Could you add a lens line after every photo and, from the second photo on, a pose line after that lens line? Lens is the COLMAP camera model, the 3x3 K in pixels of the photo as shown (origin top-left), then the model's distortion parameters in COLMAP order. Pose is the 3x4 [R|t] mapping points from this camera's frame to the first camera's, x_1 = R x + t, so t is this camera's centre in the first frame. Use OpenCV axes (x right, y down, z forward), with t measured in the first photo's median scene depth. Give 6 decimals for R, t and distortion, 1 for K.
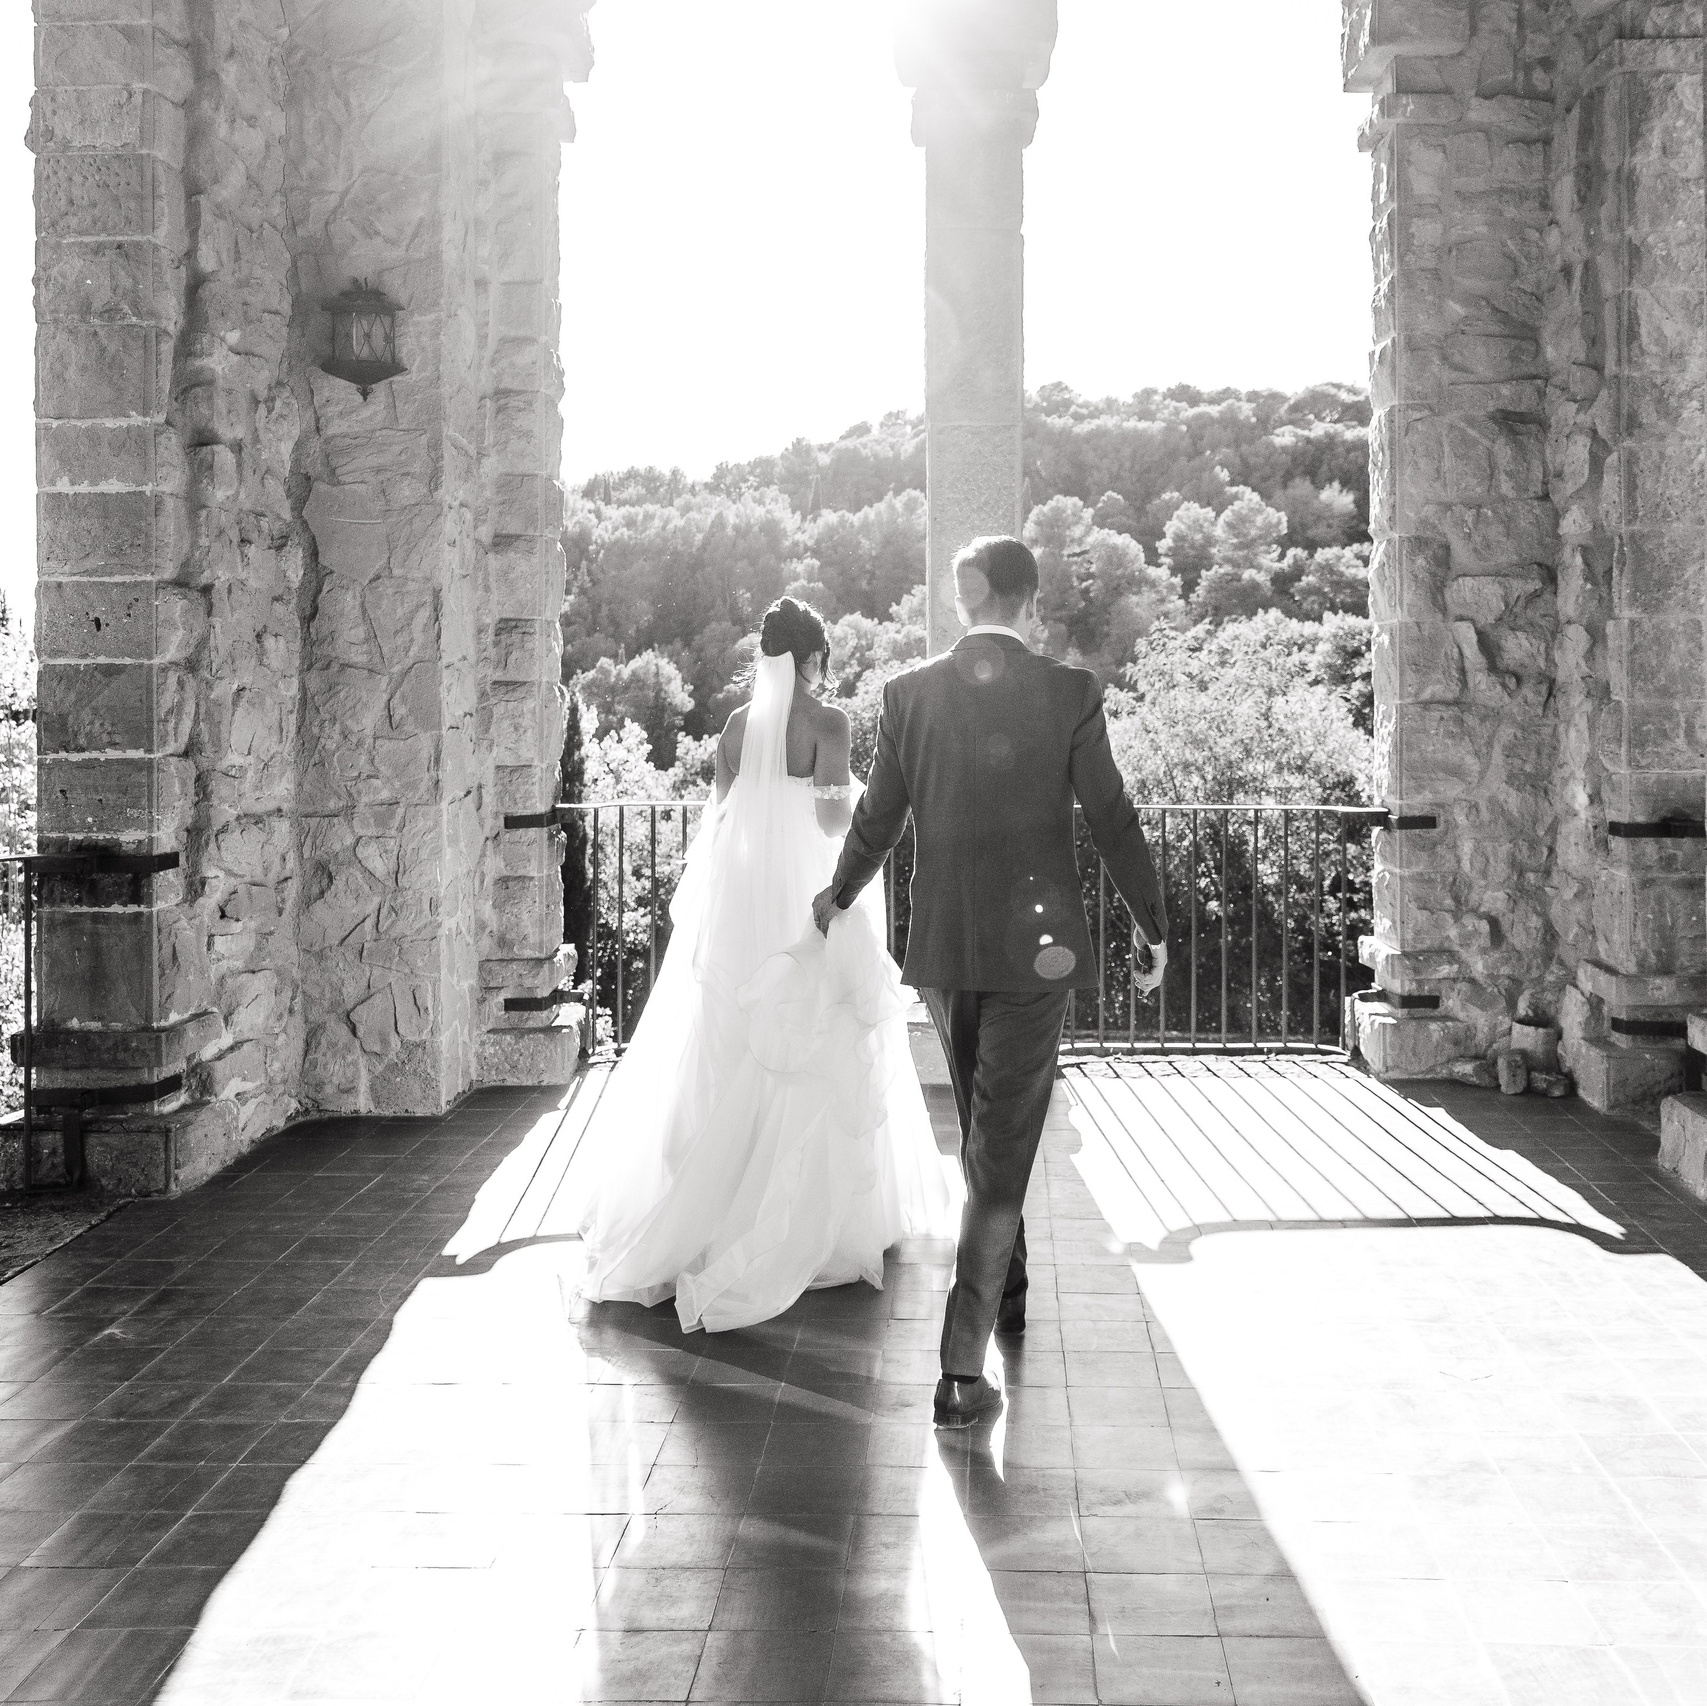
lens RADIAL K [[1928.1, 0, 852.8], [0, 1928.1, 714.8], [0, 0, 1]] dist [0.003269, -0.026349]
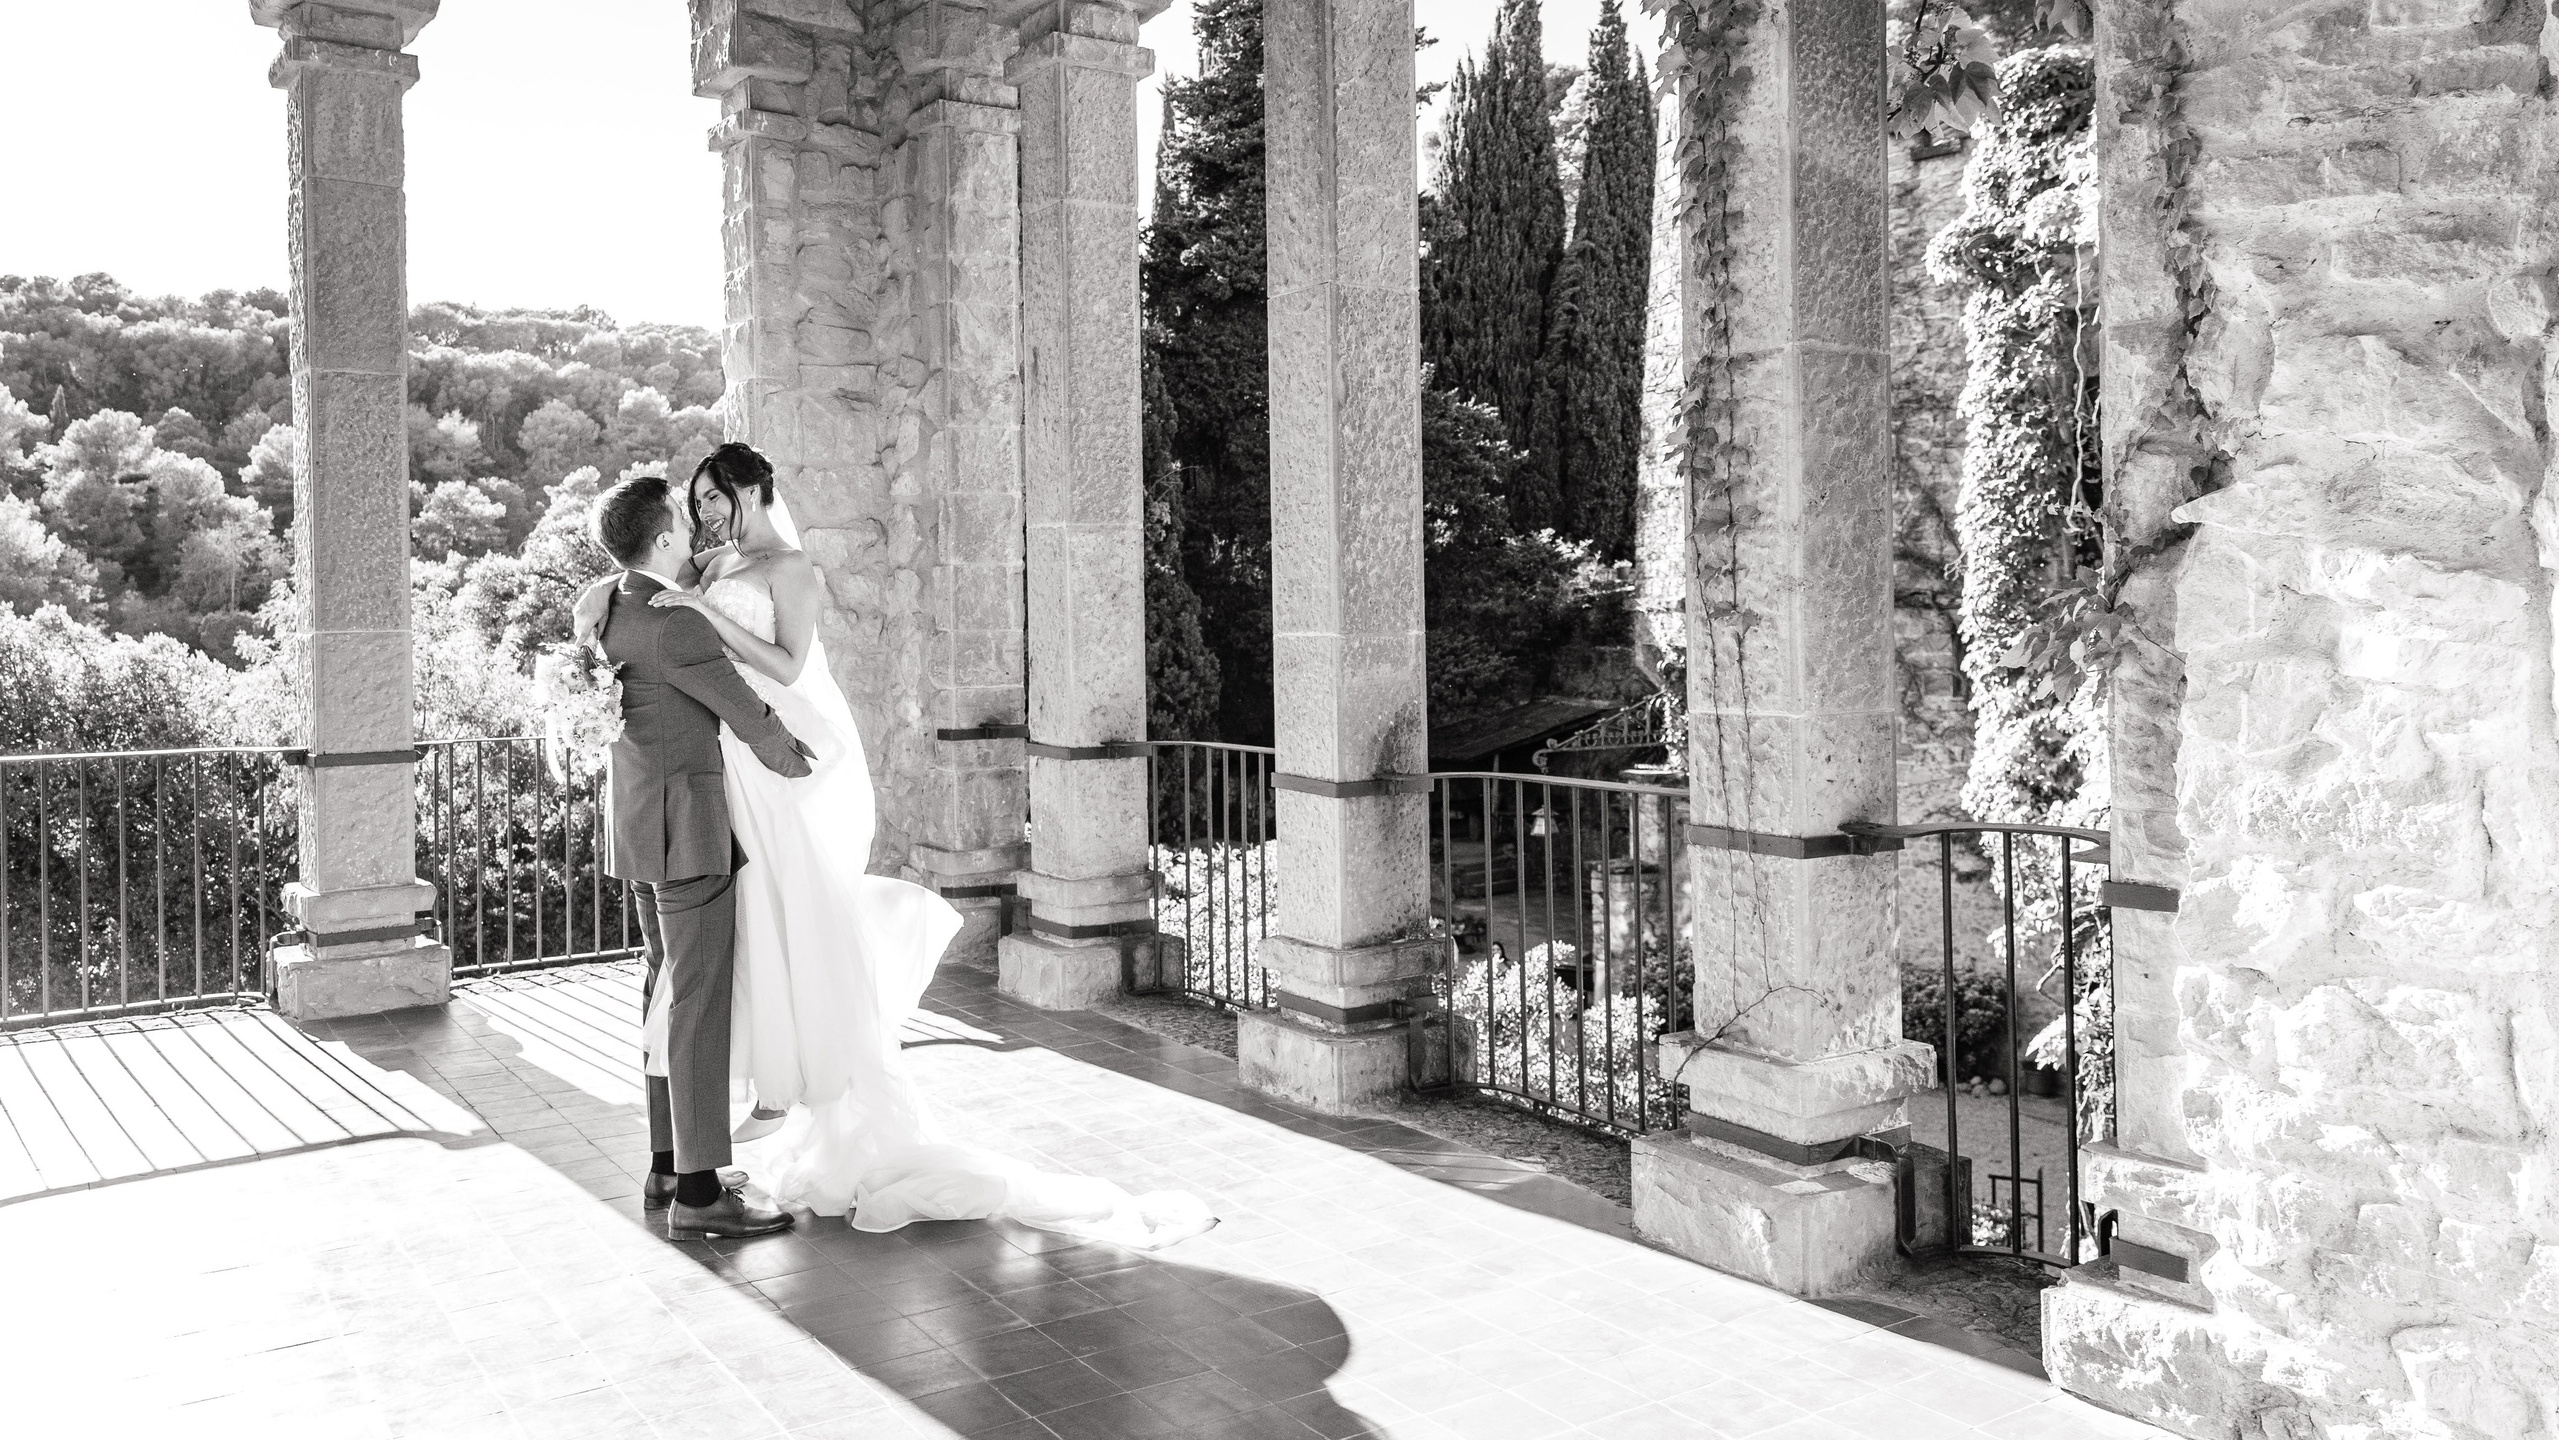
lens RADIAL K [[1968.8, 0, 1279.5], [0, 1968.8, 720.0], [0, 0, 1]] dist [0.002031, 0.000853]
pose [[0.803933, -0.040621, 0.593331, -0.182299], [0.022062, 0.999015, 0.038502, 0.005577], [-0.594310, -0.017863, 0.804038, -0.147985]]
